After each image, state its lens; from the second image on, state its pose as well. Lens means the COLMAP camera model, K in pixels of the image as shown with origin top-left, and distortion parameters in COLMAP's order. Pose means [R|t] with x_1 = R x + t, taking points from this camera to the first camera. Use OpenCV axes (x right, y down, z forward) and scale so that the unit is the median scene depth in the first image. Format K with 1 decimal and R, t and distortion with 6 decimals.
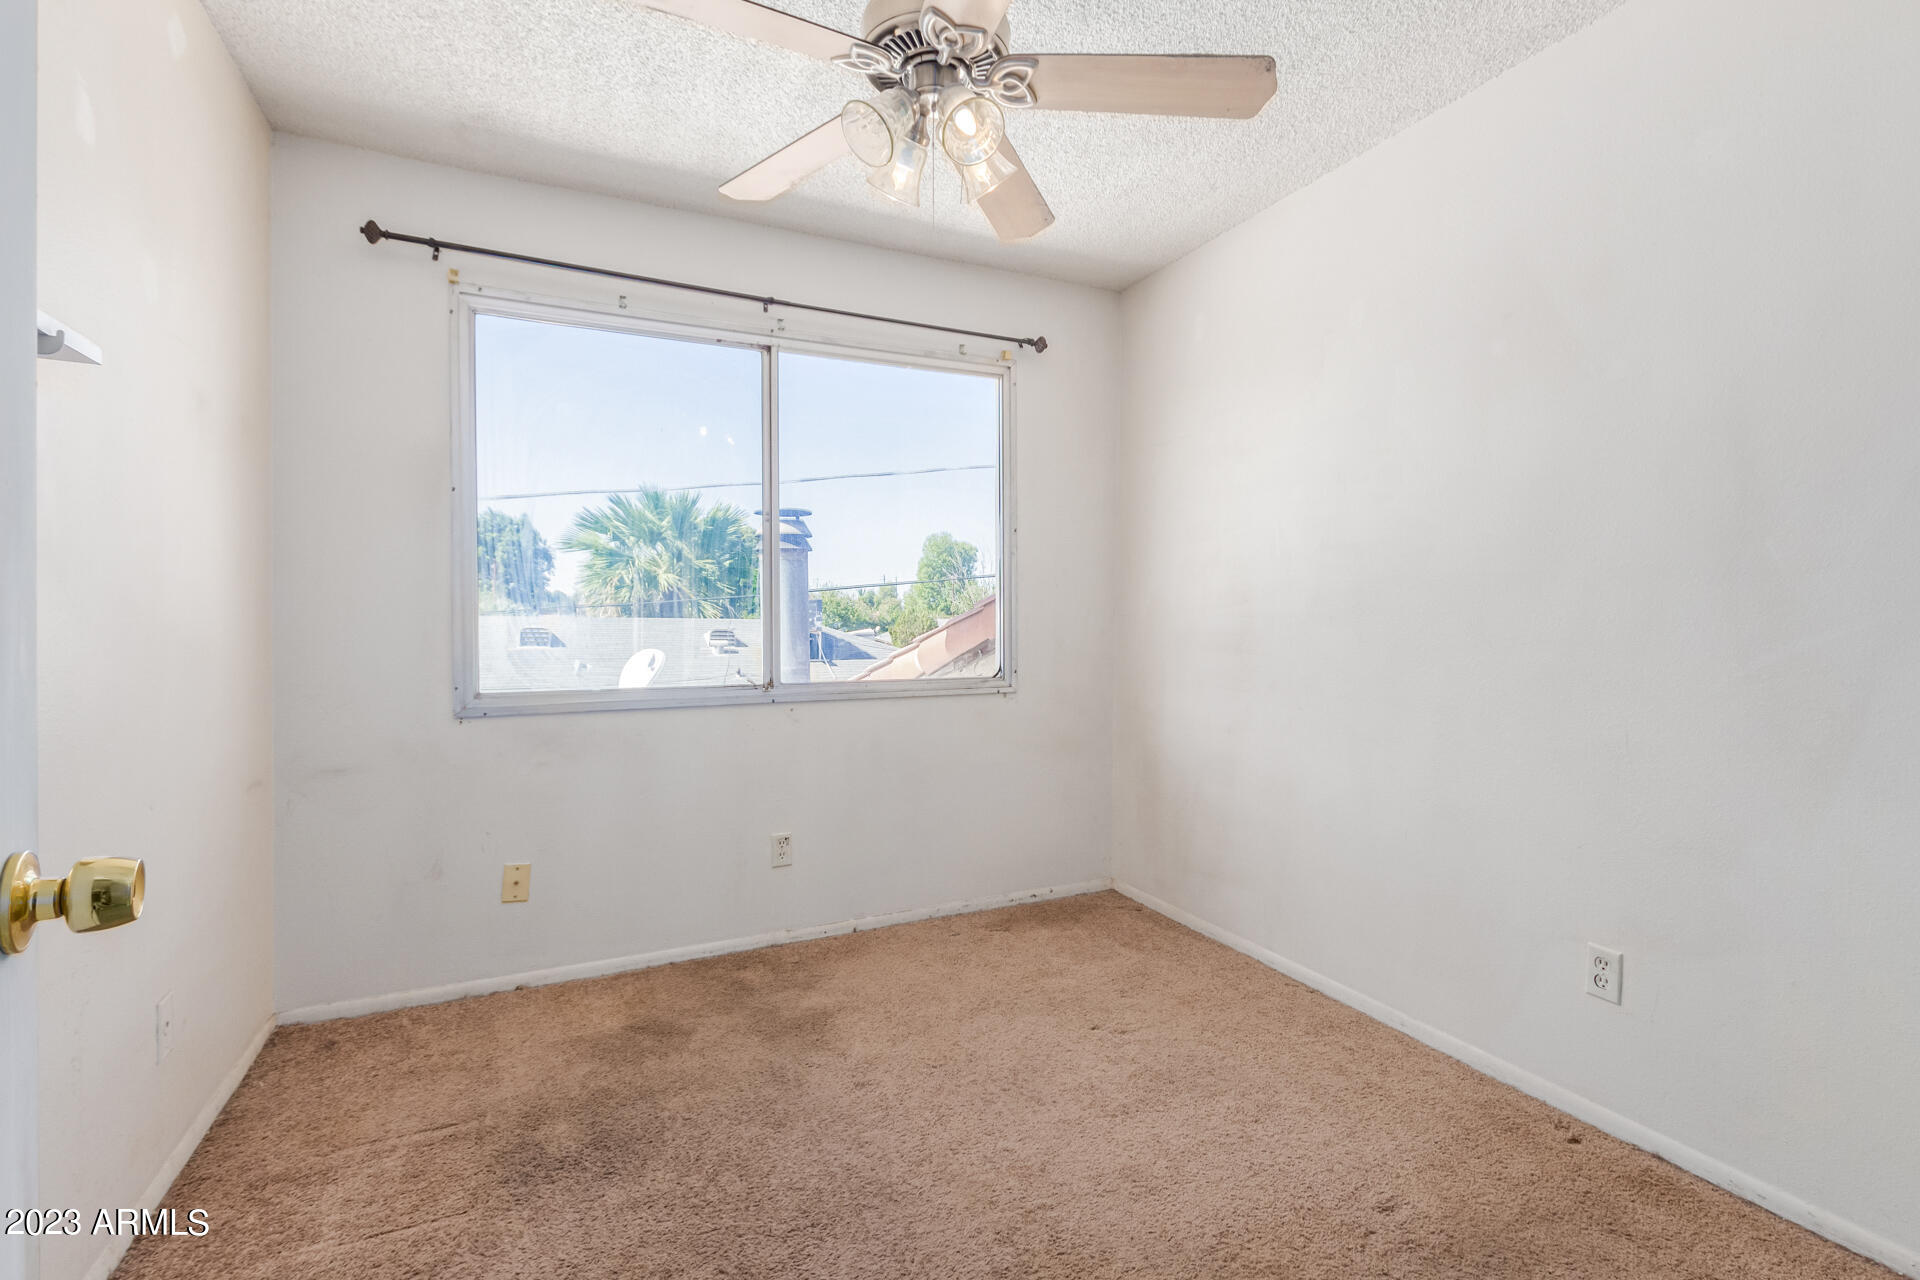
lens RADIAL K [[898.0, 0, 966.8], [0, 898.0, 616.2], [0, 0, 1]] dist [0.000911, -0.009171]
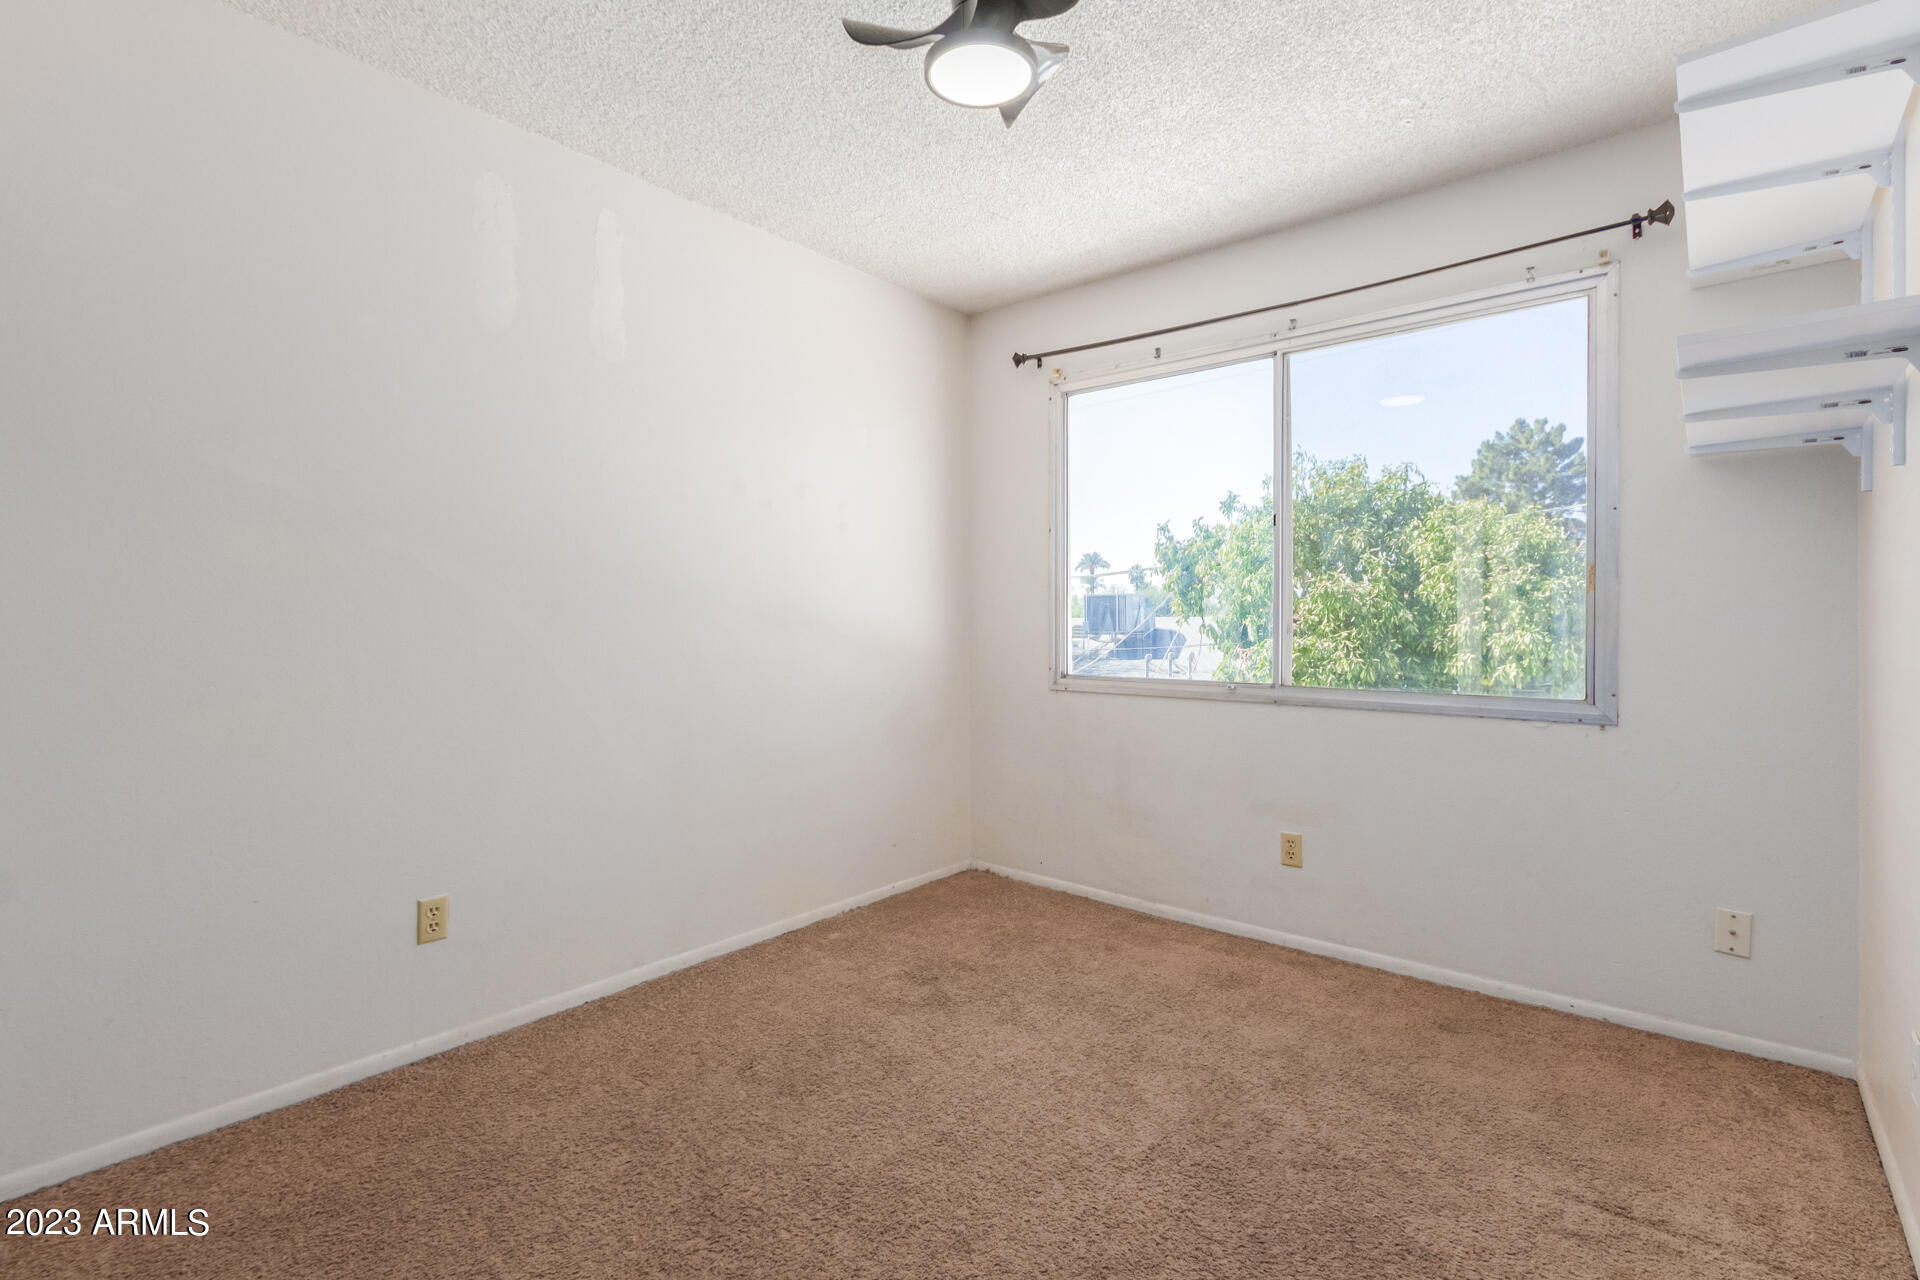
lens RADIAL K [[898.0, 0, 966.8], [0, 898.0, 616.2], [0, 0, 1]] dist [0.000911, -0.009171]
pose [[0.389360, 0.000957, -0.921085, 0.657860], [-0.004855, 0.999988, -0.001014, 0.000723], [0.921073, 0.004867, 0.389360, 0.328705]]
